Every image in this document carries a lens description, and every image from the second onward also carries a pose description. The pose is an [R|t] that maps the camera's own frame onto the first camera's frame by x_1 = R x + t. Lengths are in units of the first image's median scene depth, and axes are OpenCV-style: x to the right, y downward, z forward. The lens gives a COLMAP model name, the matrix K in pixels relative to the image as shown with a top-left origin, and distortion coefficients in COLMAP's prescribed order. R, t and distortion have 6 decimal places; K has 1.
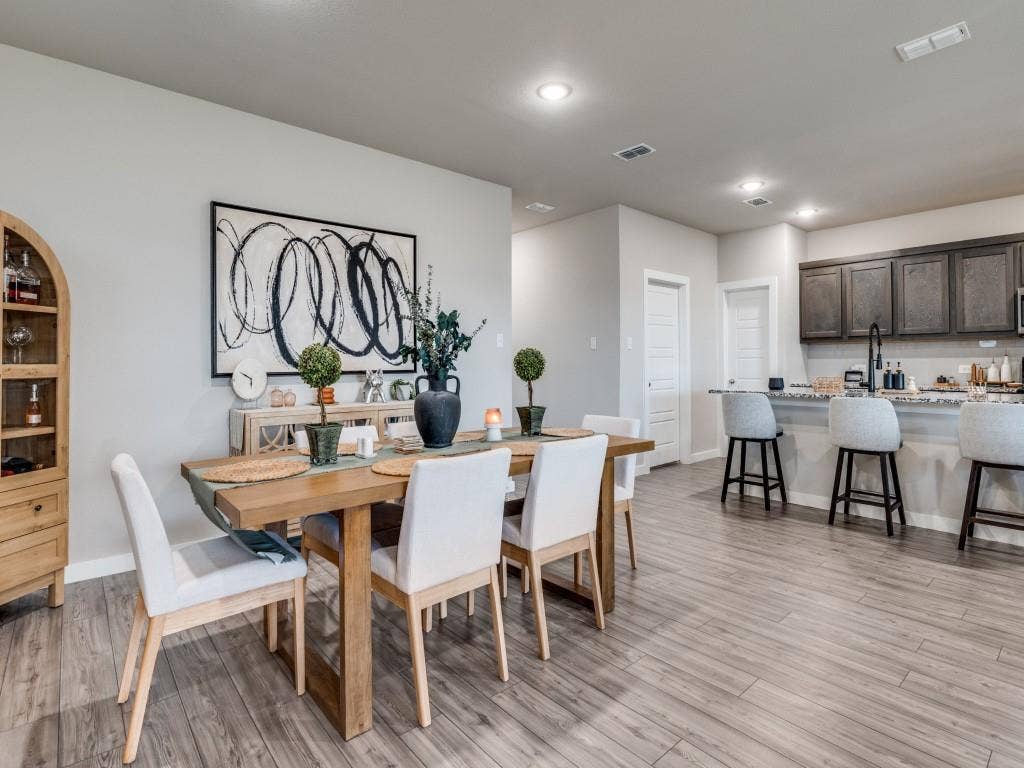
lens RADIAL K [[515.6, 0, 512.6], [0, 515.6, 359.9], [0, 0, 1]] dist [-0.017418, 0.002838]
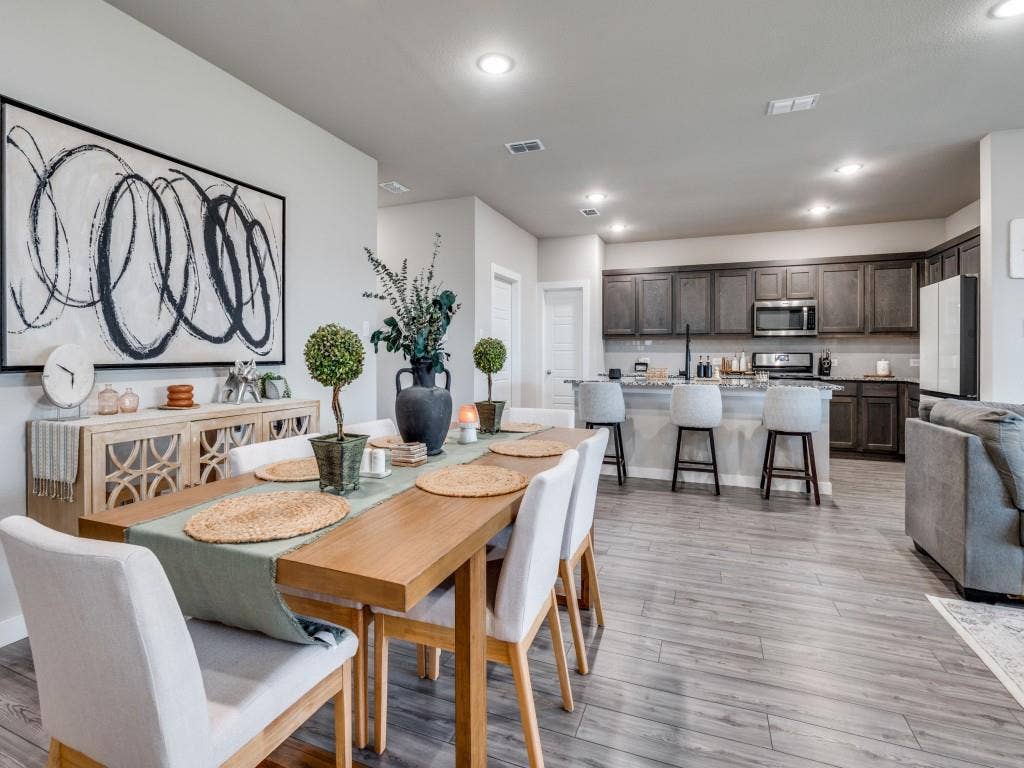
lens RADIAL K [[498.8, 0, 503.9], [0, 498.8, 357.6], [0, 0, 1]] dist [-0.012690, 0.000116]
pose [[0.891296, 0.005248, 0.453392, -0.253570], [-0.010863, 0.999893, 0.009780, 0.002542], [-0.453293, -0.013642, 0.891257, 0.144663]]
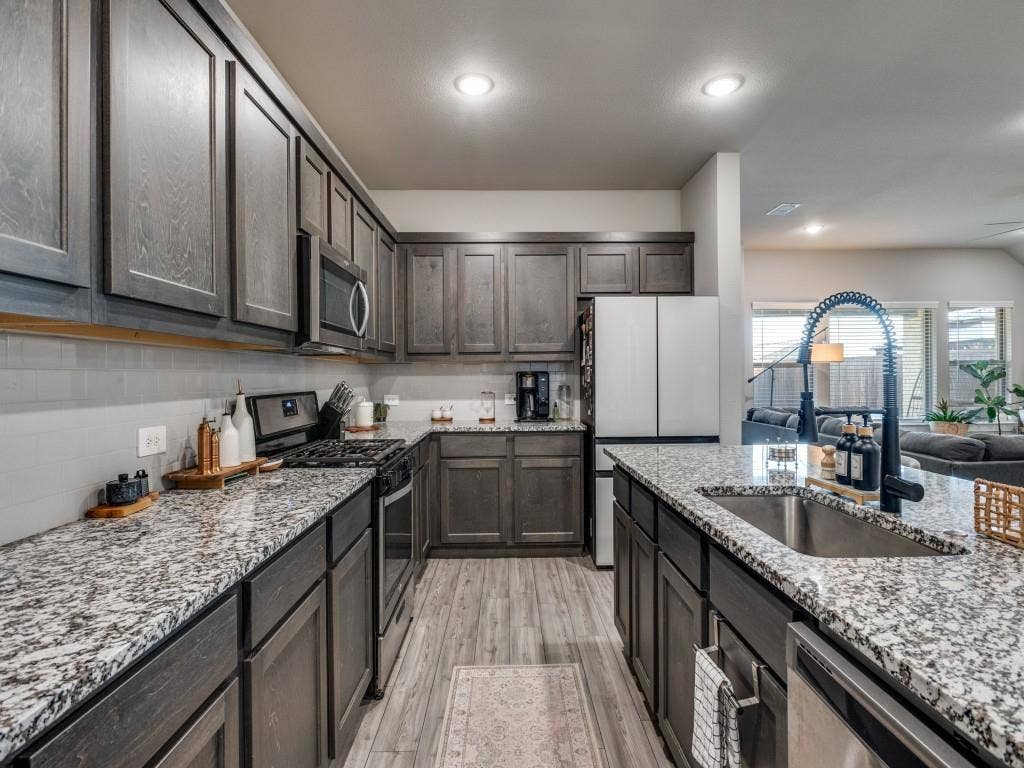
lens RADIAL K [[498.8, 0, 512.4], [0, 498.8, 378.9], [0, 0, 1]] dist [-0.012690, 0.000116]
pose [[-0.770370, 0.007195, 0.637557, 0.753276], [0.008537, 0.999963, -0.000969, -0.023054], [-0.637540, 0.004696, -0.770403, 1.514876]]
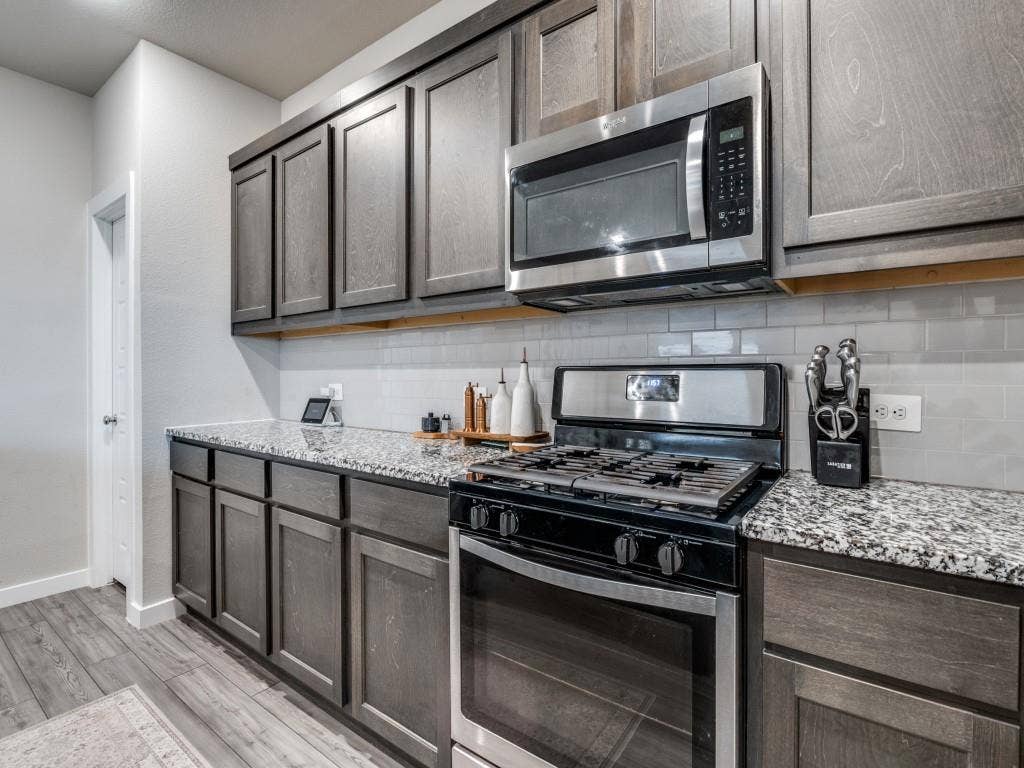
lens RADIAL K [[498.8, 0, 509.3], [0, 498.8, 377.4], [0, 0, 1]] dist [-0.012690, 0.000116]
pose [[0.975833, 0.000077, 0.218517, 1.153006], [-0.002650, 0.999931, 0.011483, -0.002552], [-0.218501, -0.011784, 0.975766, 0.859538]]
